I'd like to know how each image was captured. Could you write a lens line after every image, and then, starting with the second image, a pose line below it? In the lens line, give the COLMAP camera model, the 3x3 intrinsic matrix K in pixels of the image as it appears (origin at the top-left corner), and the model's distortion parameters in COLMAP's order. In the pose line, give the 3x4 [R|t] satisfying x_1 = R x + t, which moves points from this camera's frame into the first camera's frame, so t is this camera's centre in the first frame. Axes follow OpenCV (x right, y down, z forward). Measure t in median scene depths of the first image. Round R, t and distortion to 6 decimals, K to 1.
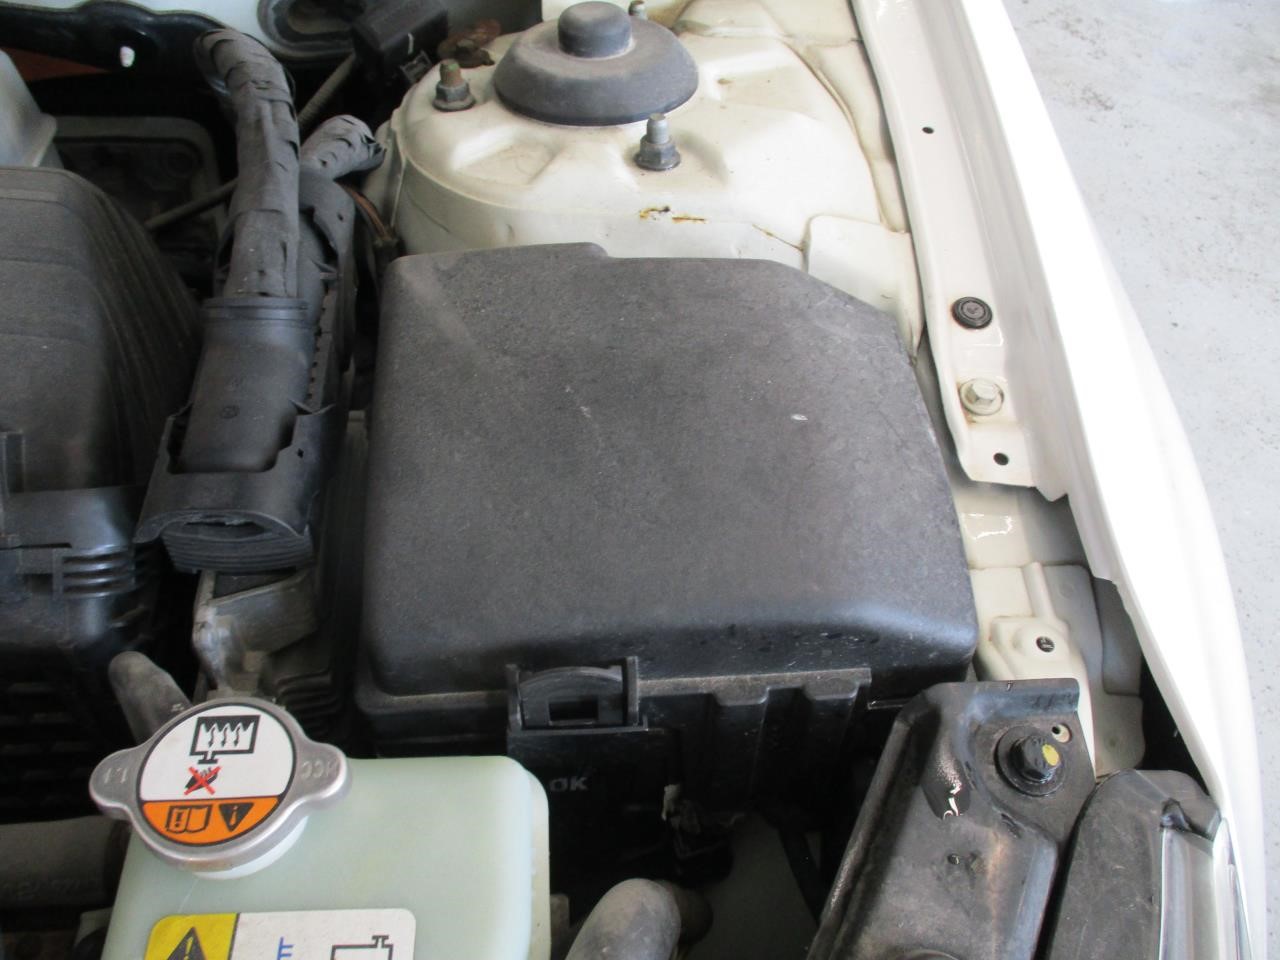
lens RADIAL K [[1098.5, 0, 640.0], [0, 1098.5, 480.0], [0, 0, 1]] dist [0.004280, 0.012258]
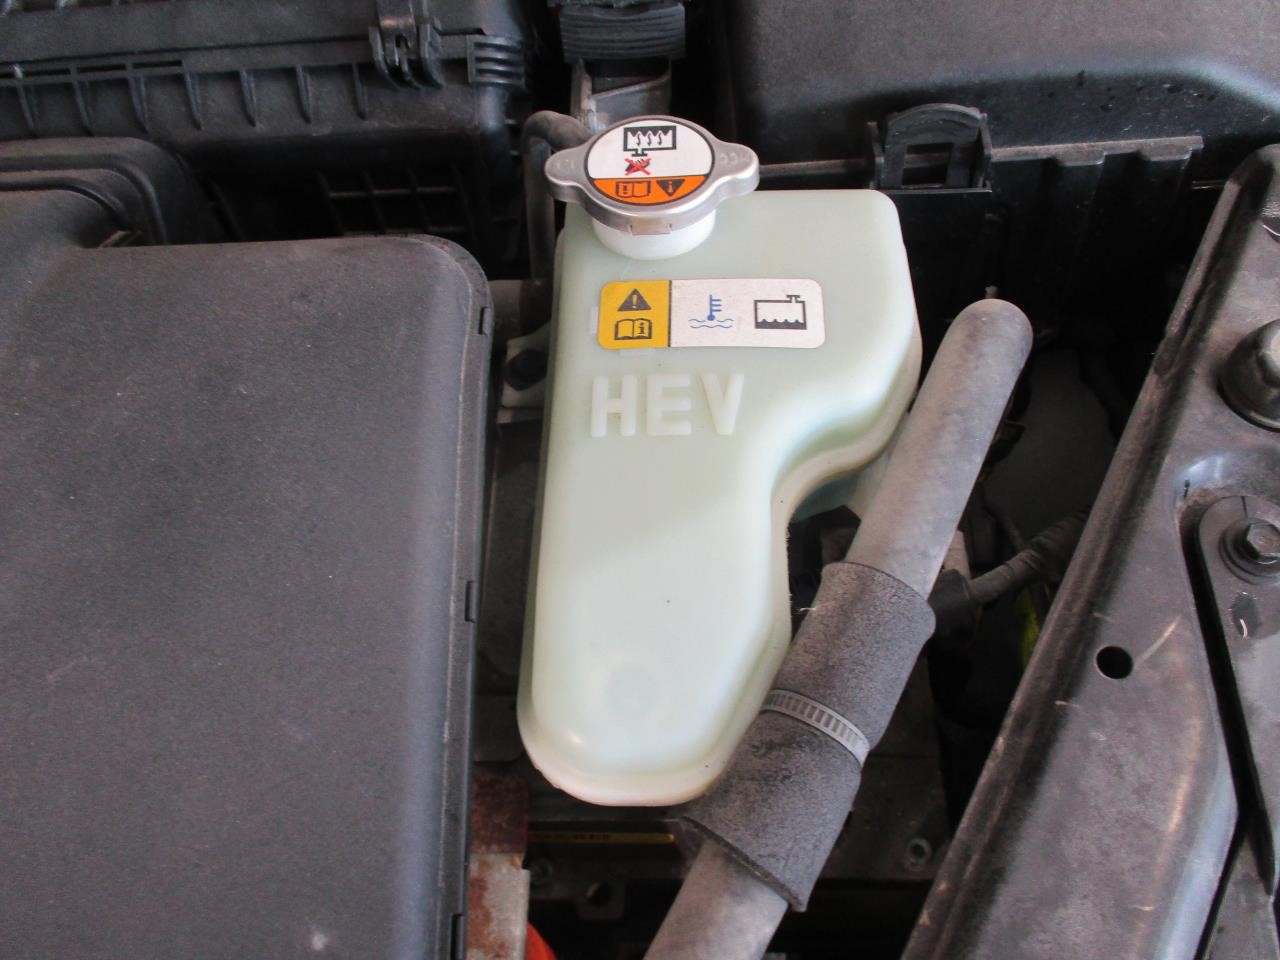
lens RADIAL K [[1105.4, 0, 640.0], [0, 1105.4, 480.0], [0, 0, 1]] dist [-0.003497, -0.005834]
pose [[0.992697, -0.004694, -0.120540, -0.217928], [0.016298, 0.995300, 0.095463, 0.419822], [0.119525, -0.096730, 0.988108, -0.163721]]
